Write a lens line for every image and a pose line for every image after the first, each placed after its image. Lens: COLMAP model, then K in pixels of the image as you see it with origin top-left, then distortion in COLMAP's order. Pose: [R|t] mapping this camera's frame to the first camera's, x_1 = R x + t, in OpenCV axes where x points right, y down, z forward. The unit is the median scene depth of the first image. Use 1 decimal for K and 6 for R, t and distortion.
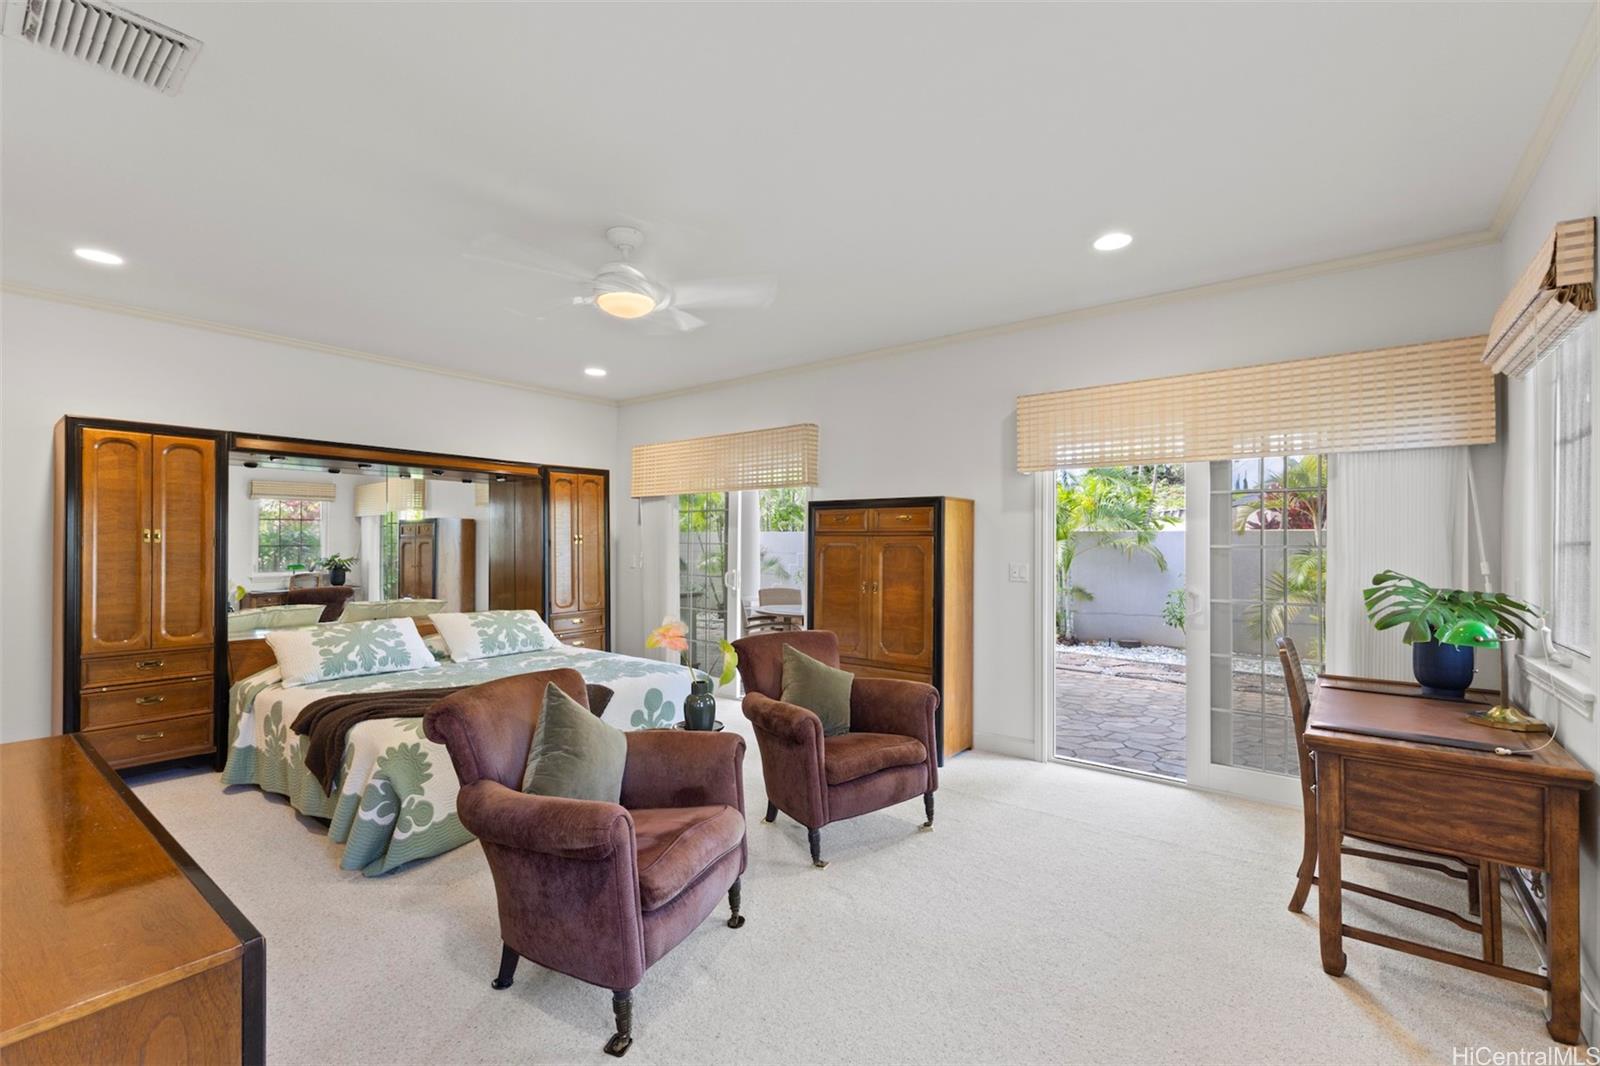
lens RADIAL K [[693.2, 0, 790.1], [0, 693.2, 542.2], [0, 0, 1]] dist [0.013629, -0.003642]
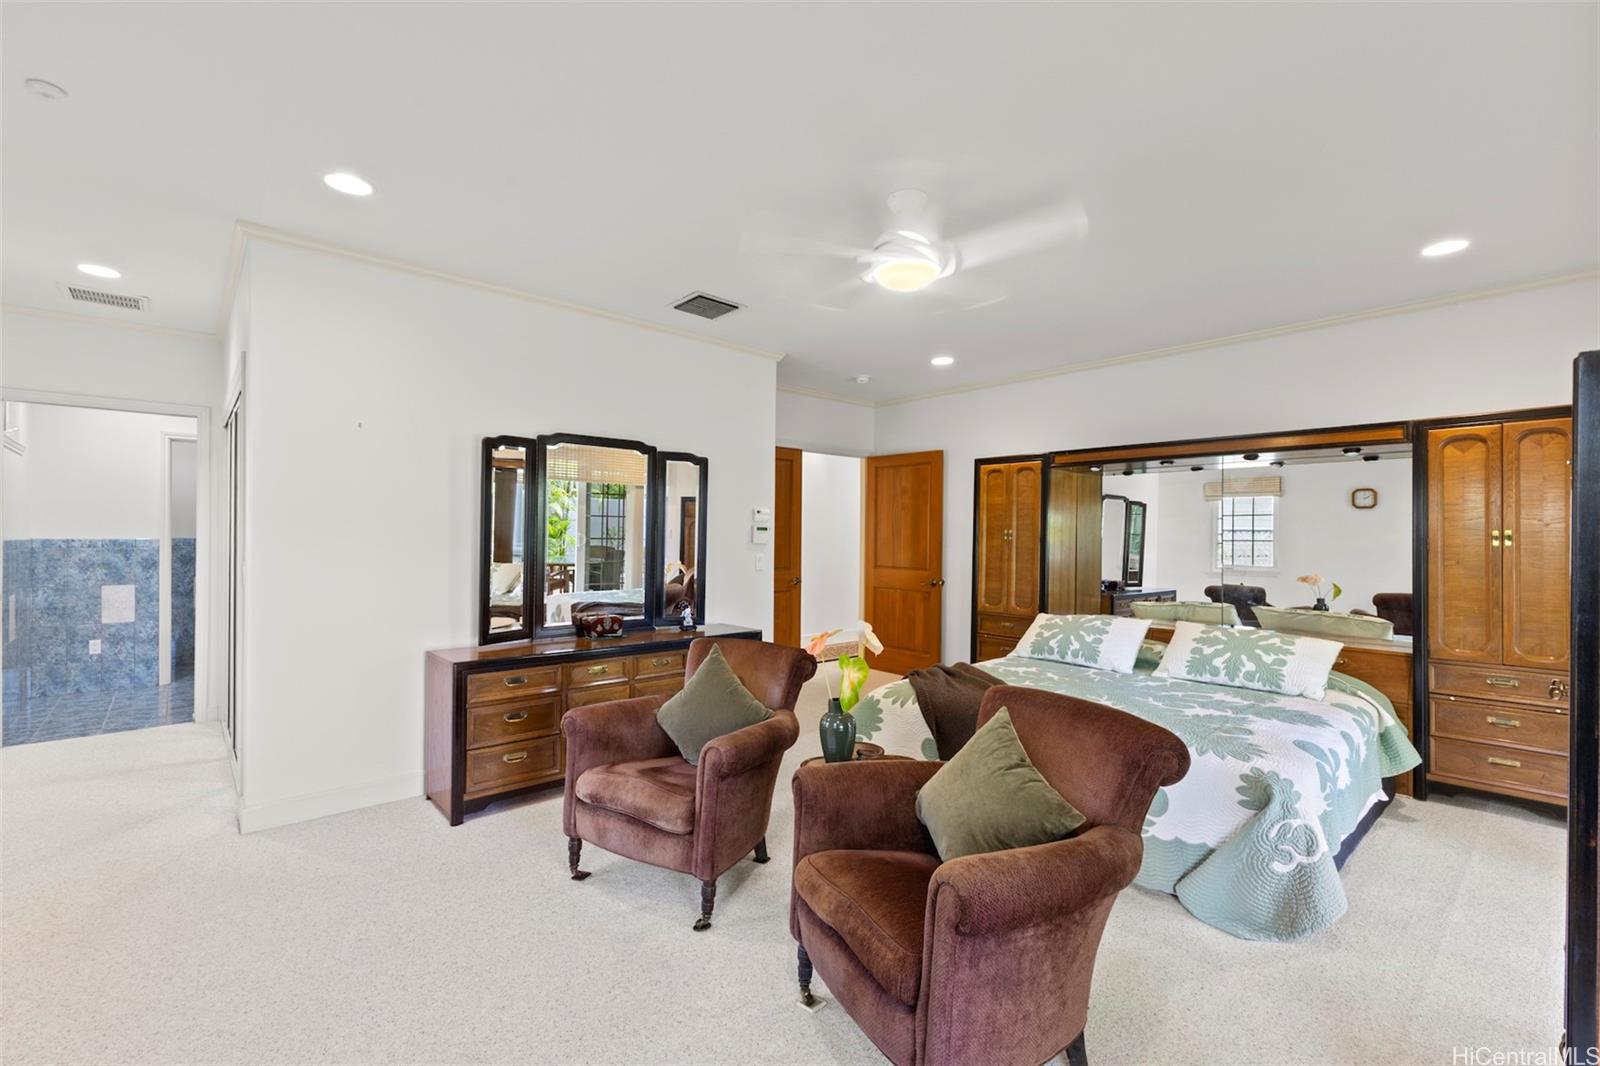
lens RADIAL K [[693.2, 0, 791.6], [0, 693.2, 532.3], [0, 0, 1]] dist [0.013629, -0.003642]
pose [[-0.173927, -0.010812, -0.984699, 0.447907], [-0.009665, 0.999910, -0.009272, 0.002649], [0.984711, 0.007904, -0.174016, 0.659919]]
